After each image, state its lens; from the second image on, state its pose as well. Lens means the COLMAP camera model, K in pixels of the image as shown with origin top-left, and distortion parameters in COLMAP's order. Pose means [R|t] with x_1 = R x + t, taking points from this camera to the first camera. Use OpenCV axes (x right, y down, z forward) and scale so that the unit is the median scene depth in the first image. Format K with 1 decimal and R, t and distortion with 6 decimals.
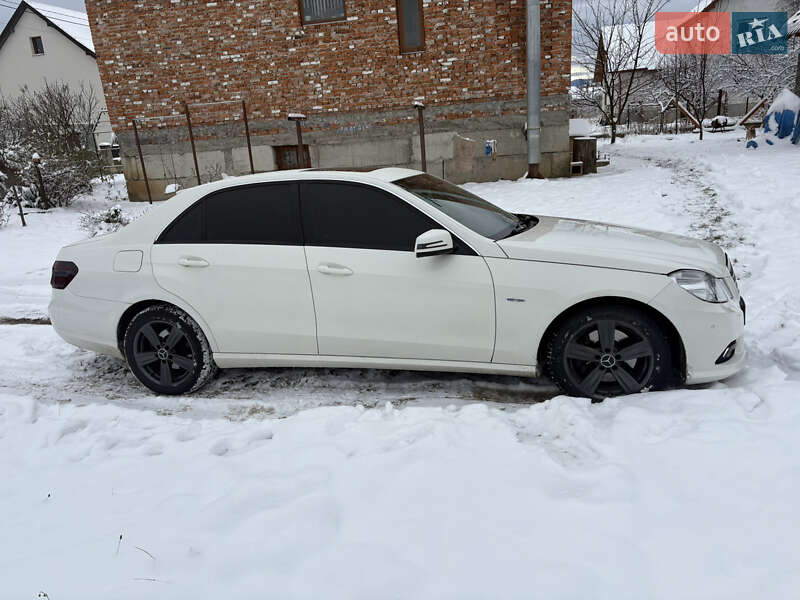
lens RADIAL K [[589.0, 0, 395.4], [0, 589.0, 297.1], [0, 0, 1]] dist [0.020915, -0.003834]
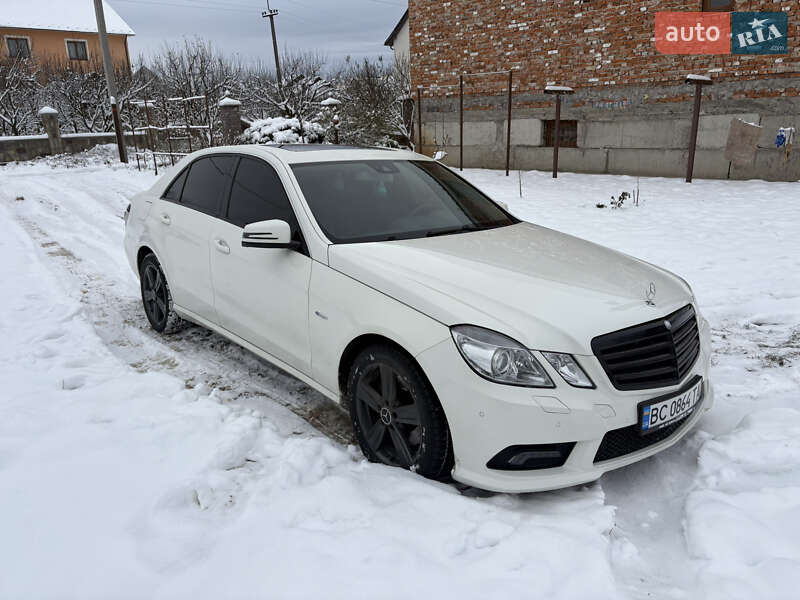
lens RADIAL K [[584.7, 0, 400.0], [0, 584.7, 300.0], [0, 0, 1]] dist [0.037196, -0.041165]
pose [[0.820380, 0.219485, -0.528017, 0.176868], [-0.191385, 0.975538, 0.108155, -0.031047], [0.538839, 0.012327, 0.842318, 0.080431]]
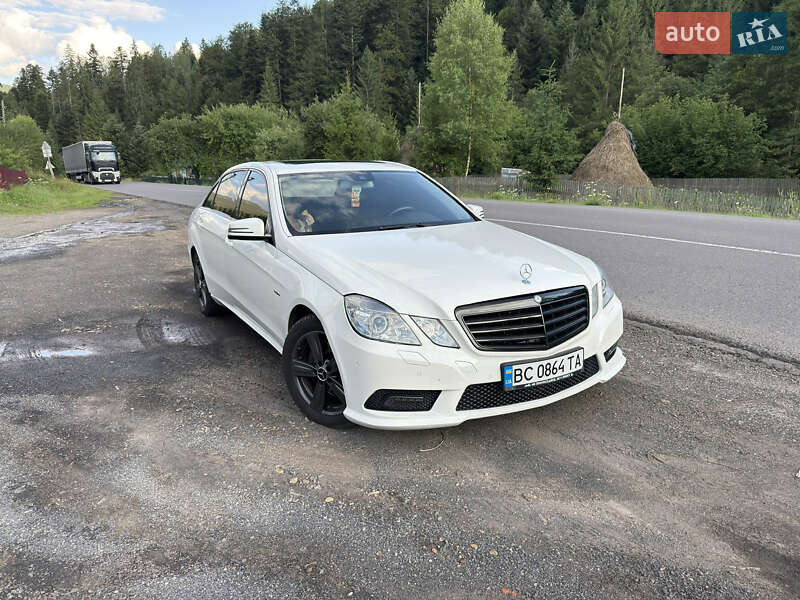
lens RADIAL K [[589.0, 0, 395.4], [0, 589.0, 297.1], [0, 0, 1]] dist [0.020915, -0.003834]
pose [[0.685275, 0.211885, -0.696781, 0.263458], [-0.182977, 0.976145, 0.116881, -0.036032], [0.704924, 0.047400, 0.707697, 0.091836]]
